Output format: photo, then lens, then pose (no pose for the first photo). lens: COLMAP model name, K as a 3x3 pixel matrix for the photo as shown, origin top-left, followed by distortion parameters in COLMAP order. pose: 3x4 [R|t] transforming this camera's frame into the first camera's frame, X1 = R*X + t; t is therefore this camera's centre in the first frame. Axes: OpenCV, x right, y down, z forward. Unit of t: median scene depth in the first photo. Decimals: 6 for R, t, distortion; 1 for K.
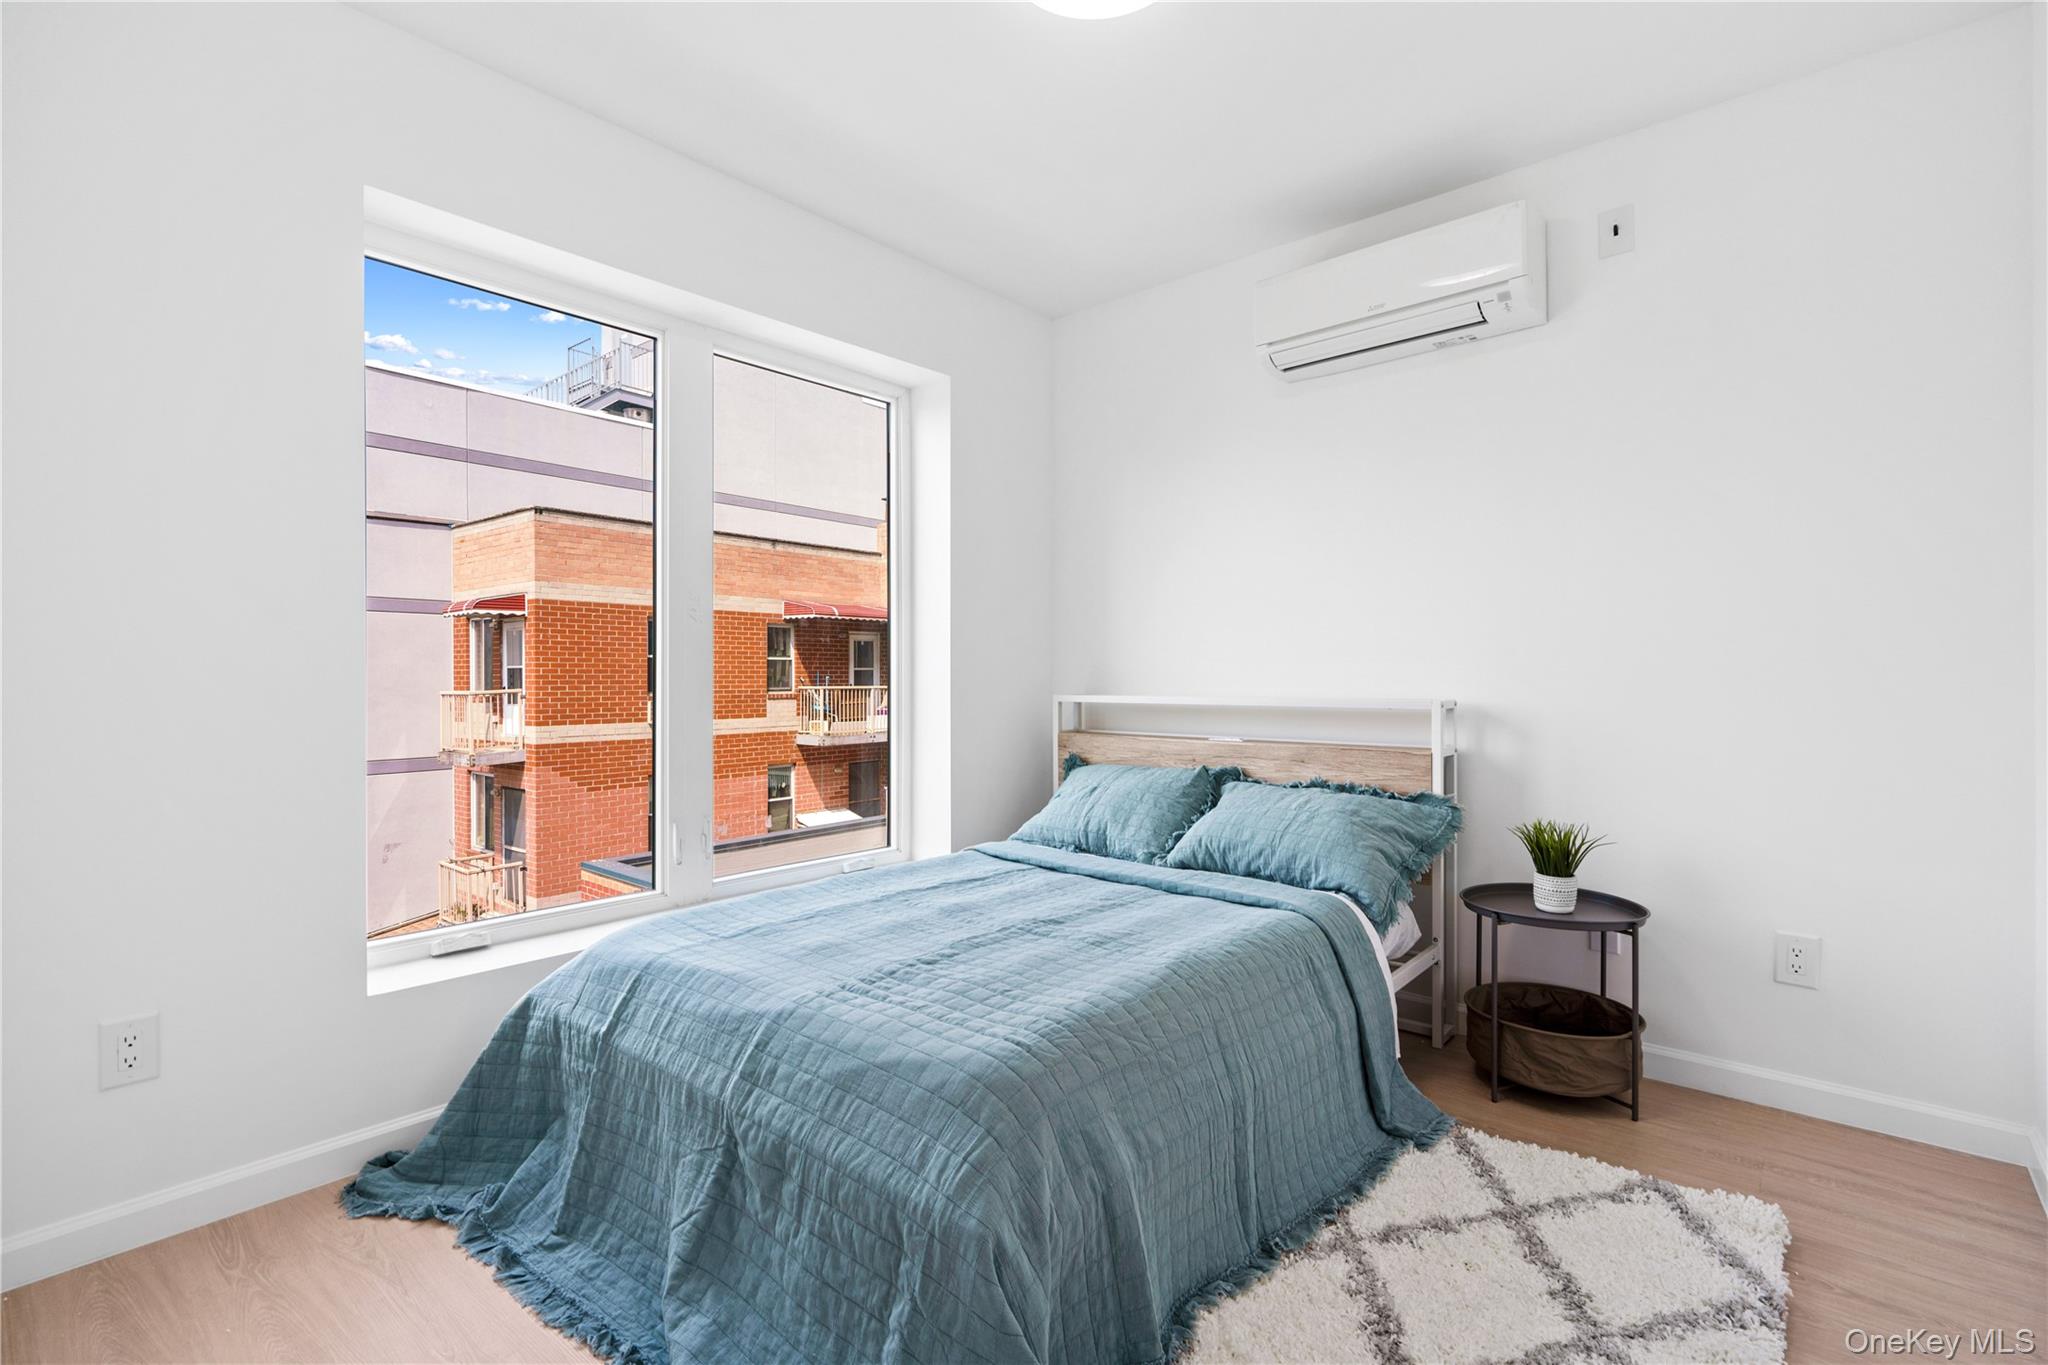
lens RADIAL K [[931.6, 0, 1024.6], [0, 931.6, 683.1], [0, 0, 1]] dist [-0.005614, 0.000599]
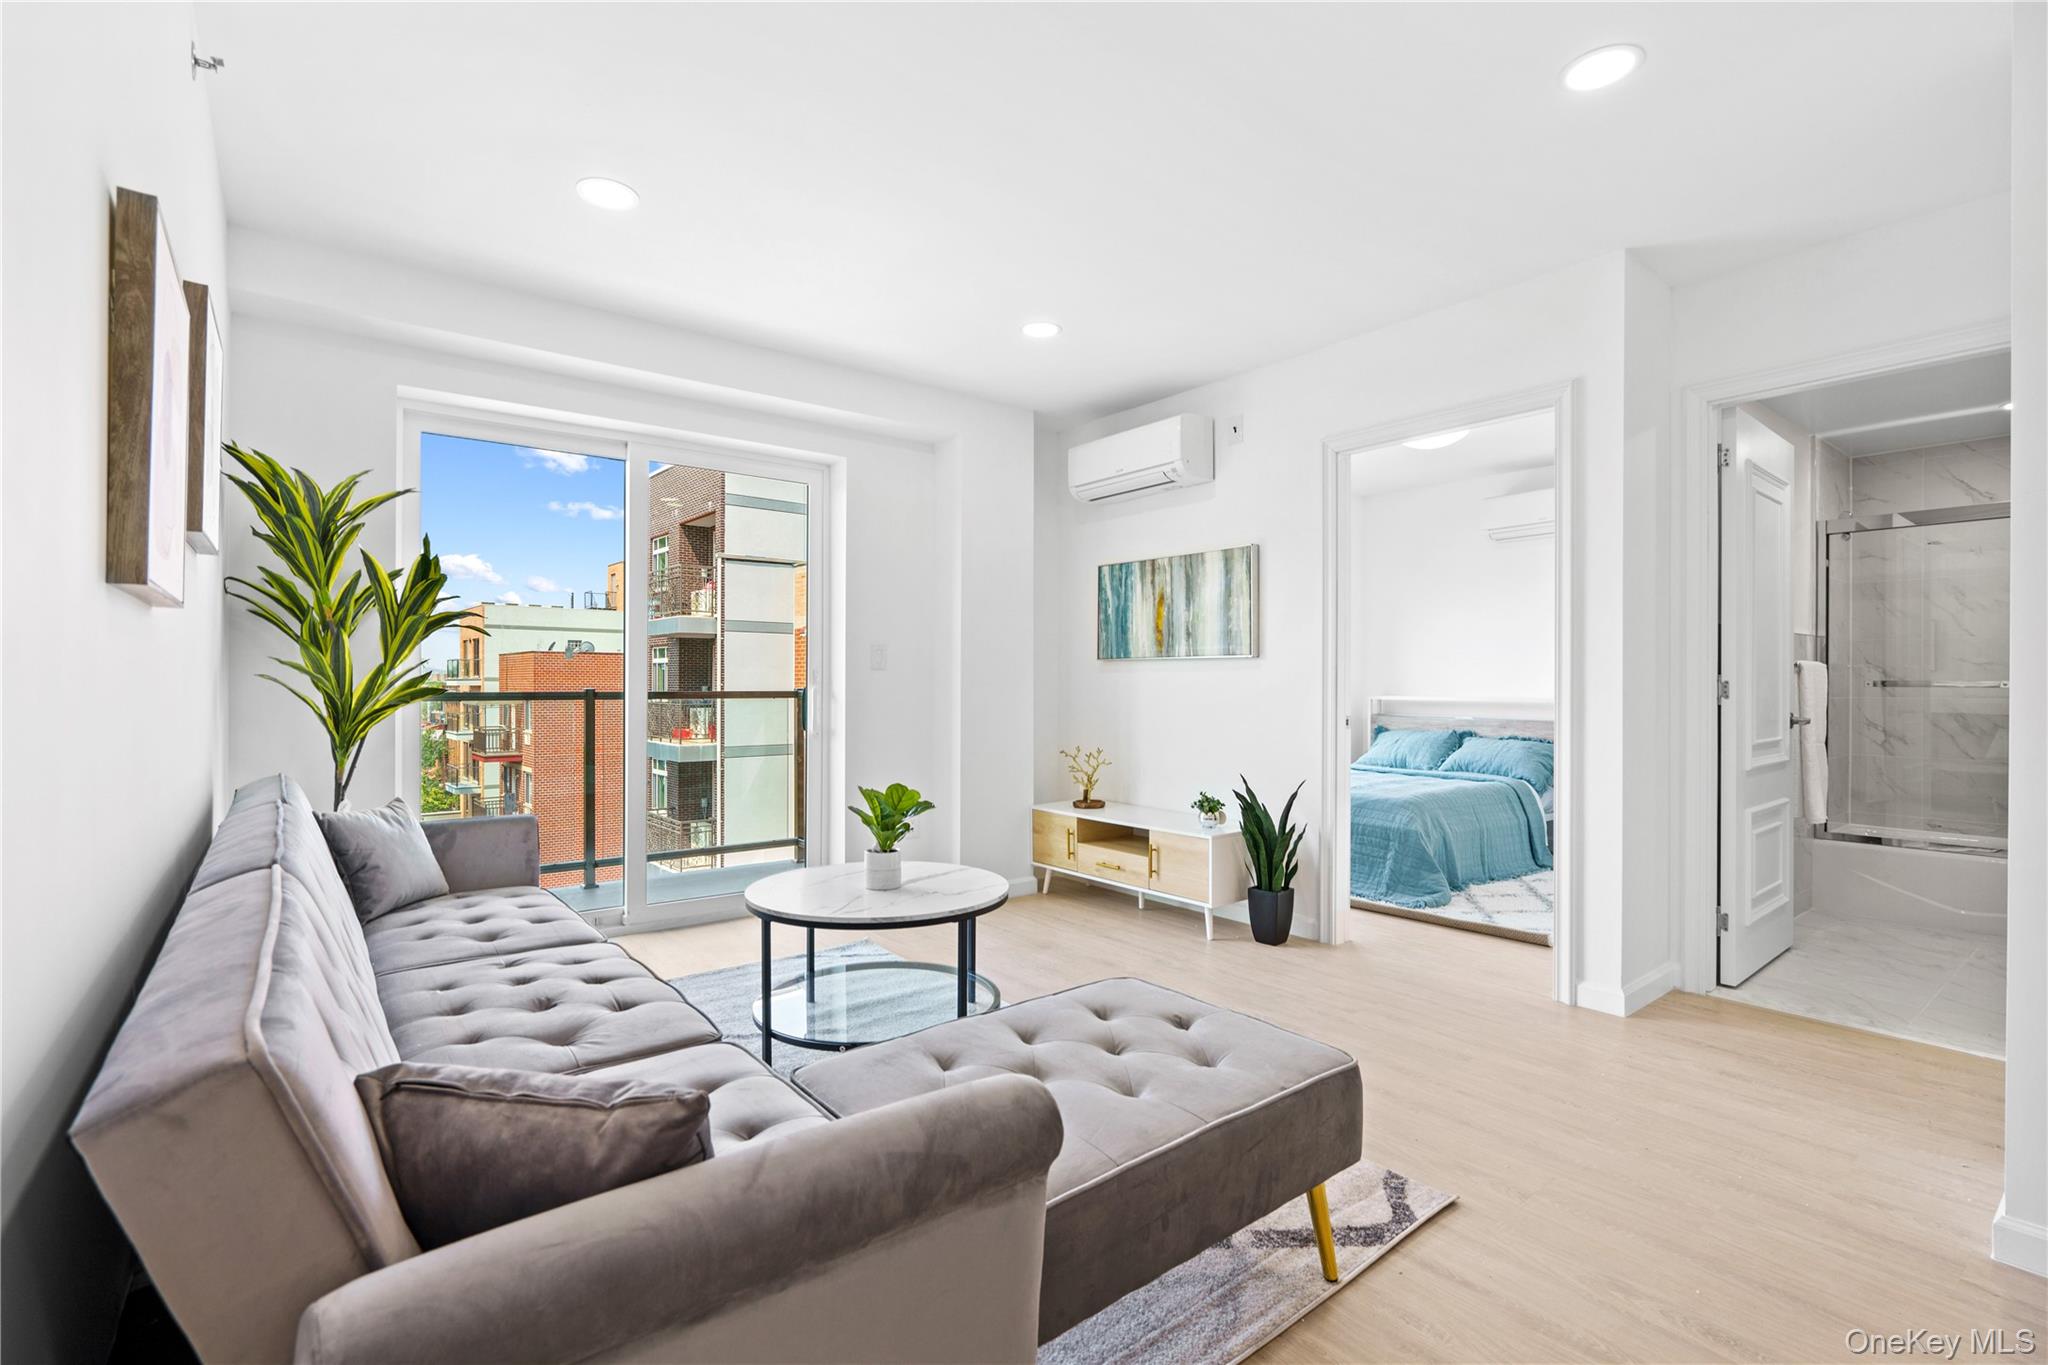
lens RADIAL K [[931.6, 0, 1024.6], [0, 931.6, 683.1], [0, 0, 1]] dist [-0.005614, 0.000599]
pose [[0.982654, 0.004578, -0.185393, -0.383230], [-0.005732, 0.999967, -0.005687, 0.002046], [0.185361, 0.006651, 0.982648, -1.283164]]
